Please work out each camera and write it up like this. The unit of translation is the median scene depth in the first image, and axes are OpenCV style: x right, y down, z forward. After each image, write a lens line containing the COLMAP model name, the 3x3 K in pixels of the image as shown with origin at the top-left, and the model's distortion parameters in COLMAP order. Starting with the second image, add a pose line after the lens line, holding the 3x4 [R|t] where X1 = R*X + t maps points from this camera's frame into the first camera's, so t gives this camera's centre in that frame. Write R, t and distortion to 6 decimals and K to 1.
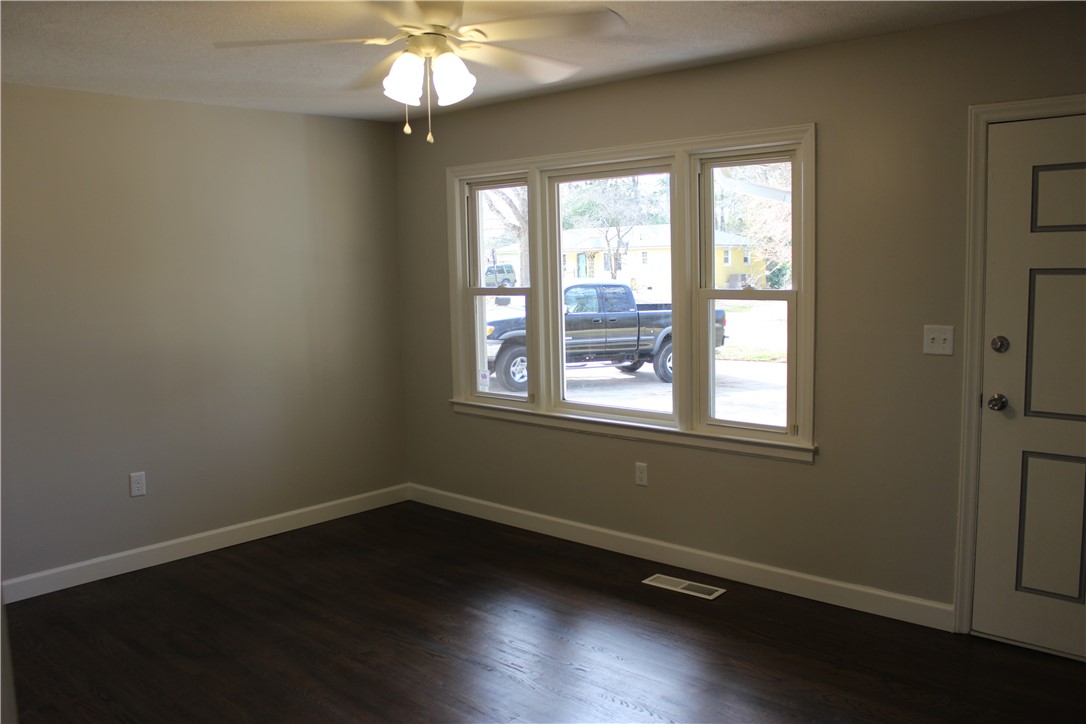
lens RADIAL K [[947.0, 0, 539.1], [0, 947.0, 381.2], [0, 0, 1]] dist [-0.117238, 0.146951]
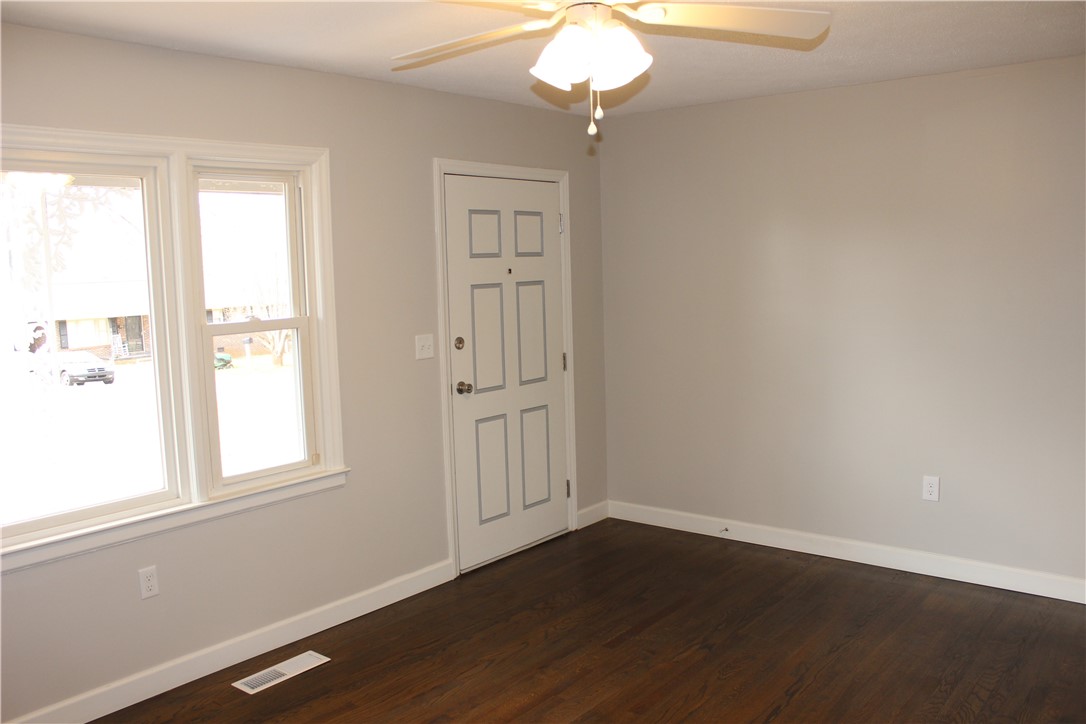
lens RADIAL K [[947.0, 0, 539.1], [0, 947.0, 381.2], [0, 0, 1]] dist [-0.117238, 0.146951]
pose [[-0.068862, -0.104605, 0.992127, -0.803232], [0.157627, 0.980855, 0.114357, -0.117670], [-0.985095, 0.164261, -0.051055, 0.929815]]
